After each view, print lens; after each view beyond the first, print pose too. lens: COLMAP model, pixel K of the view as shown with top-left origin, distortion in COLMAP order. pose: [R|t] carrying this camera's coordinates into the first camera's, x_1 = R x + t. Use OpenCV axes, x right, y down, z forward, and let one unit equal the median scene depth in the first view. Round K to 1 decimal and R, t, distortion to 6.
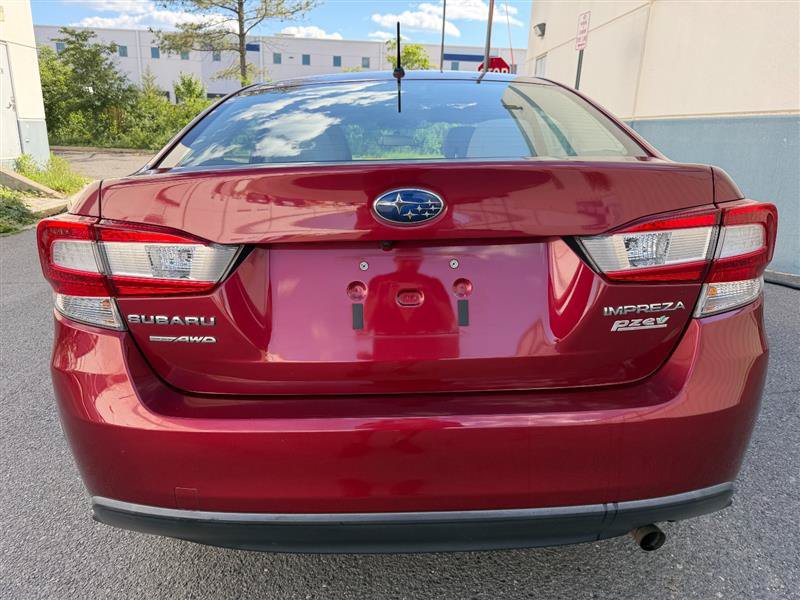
lens RADIAL K [[576.8, 0, 398.5], [0, 576.8, 302.1], [0, 0, 1]] dist [0.005936, 0.003010]
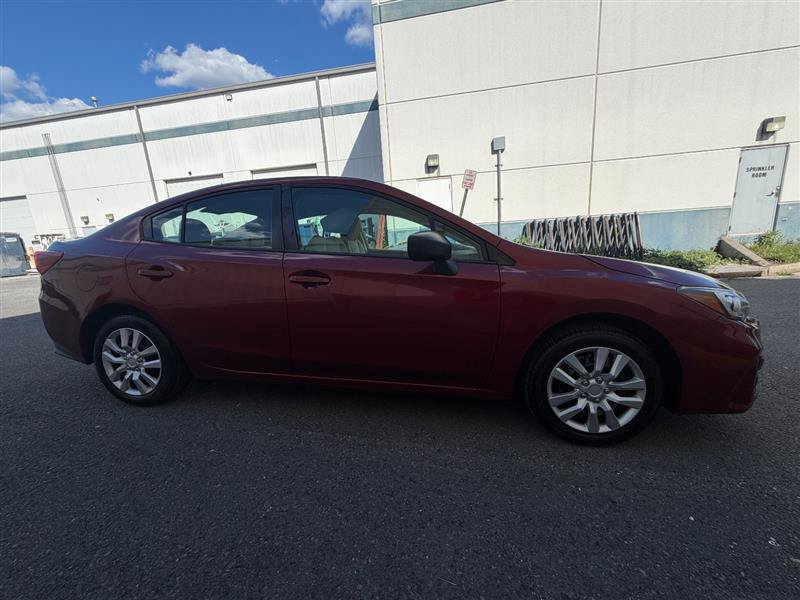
lens RADIAL K [[323.4, 0, 397.4], [0, 323.4, 300.7], [0, 0, 1]] dist [0.001867, 0.000512]
pose [[-0.190869, 0.189022, -0.963244, 0.129571], [-0.228706, 0.945716, 0.230901, -0.049300], [0.954601, 0.264372, -0.137278, 0.202195]]
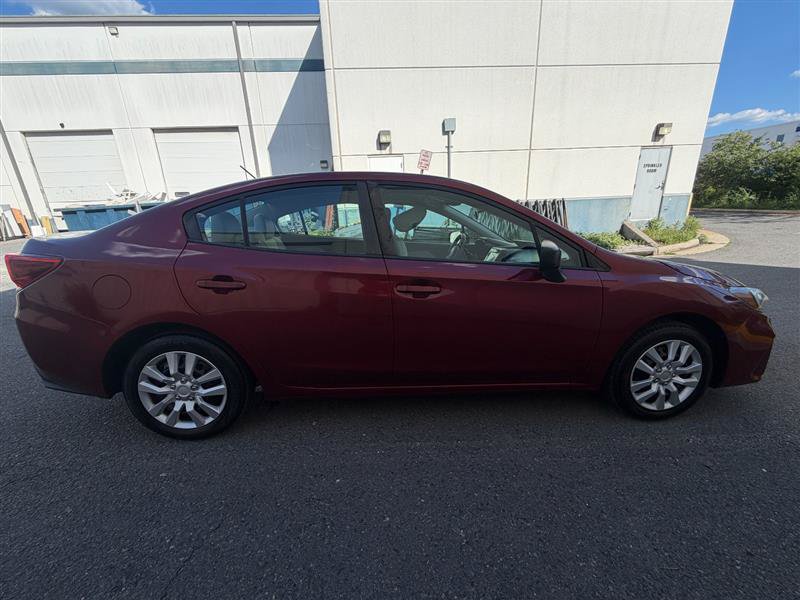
lens RADIAL K [[323.4, 0, 397.4], [0, 323.4, 300.7], [0, 0, 1]] dist [0.001867, 0.000512]
pose [[0.054560, 0.266005, -0.962426, 0.128989], [-0.252986, 0.936095, 0.244385, -0.044986], [0.965930, 0.230146, 0.118369, 0.150159]]
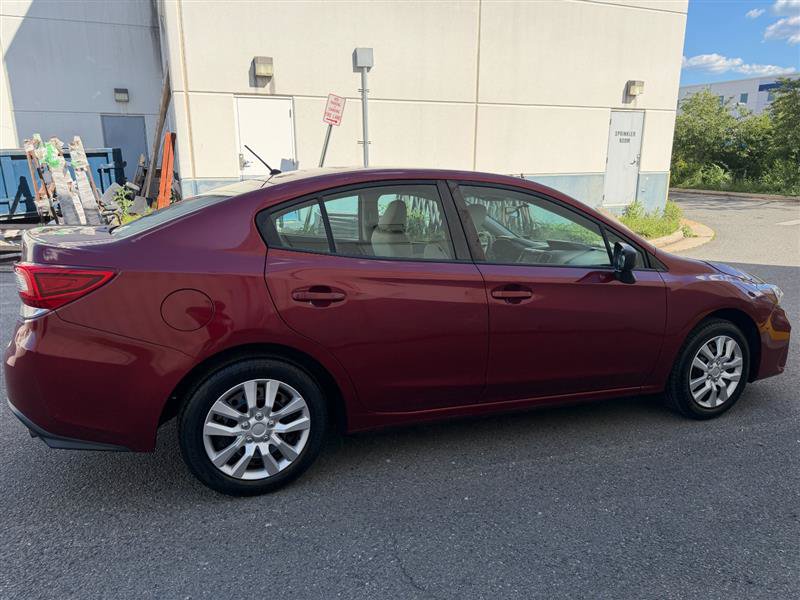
lens RADIAL K [[574.1, 0, 399.8], [0, 574.1, 303.0], [0, 0, 1]] dist [0.045024, -0.056871]
pose [[0.359621, 0.202790, -0.910796, 0.169060], [-0.262675, 0.958625, 0.109724, -0.034813], [0.895363, 0.199784, 0.398010, 0.082043]]
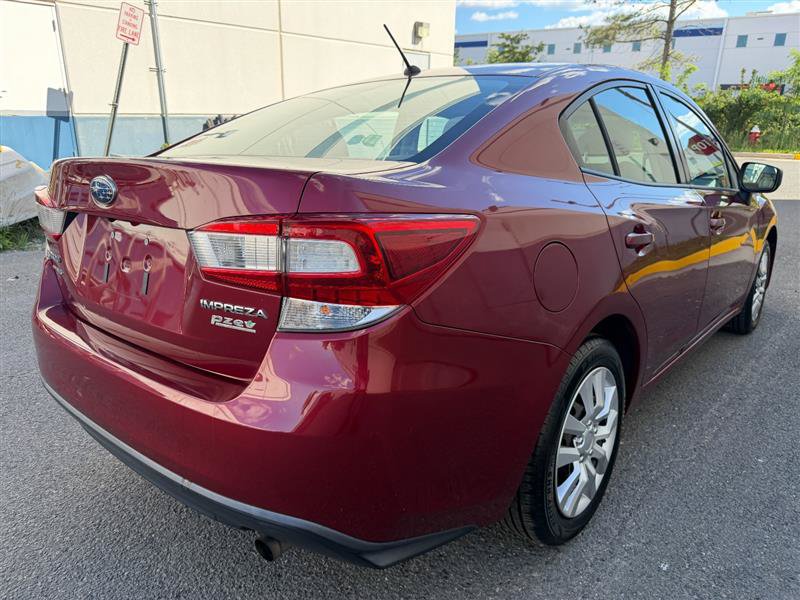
lens RADIAL K [[575.4, 0, 400.0], [0, 575.4, 300.0], [0, 0, 1]] dist [0.028511, -0.031214]
pose [[0.755487, 0.189813, -0.627065, 0.076610], [-0.184696, 0.979996, 0.074125, -0.007986], [0.628592, 0.059816, 0.775432, 0.023654]]
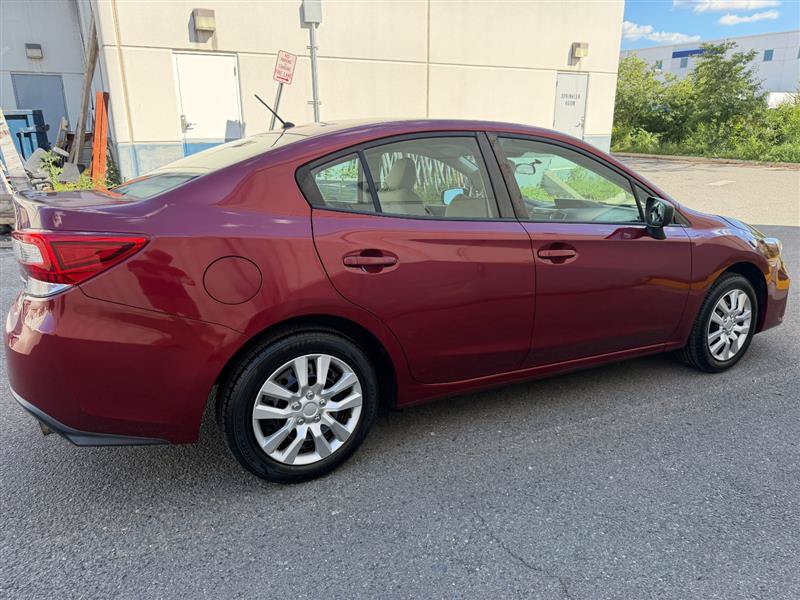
lens RADIAL K [[575.4, 0, 400.0], [0, 575.4, 300.0], [0, 0, 1]] dist [0.028511, -0.031214]
pose [[0.473584, 0.231291, -0.849837, 0.149158], [-0.242679, 0.961819, 0.126531, -0.026009], [0.846655, 0.146315, 0.511632, 0.063447]]
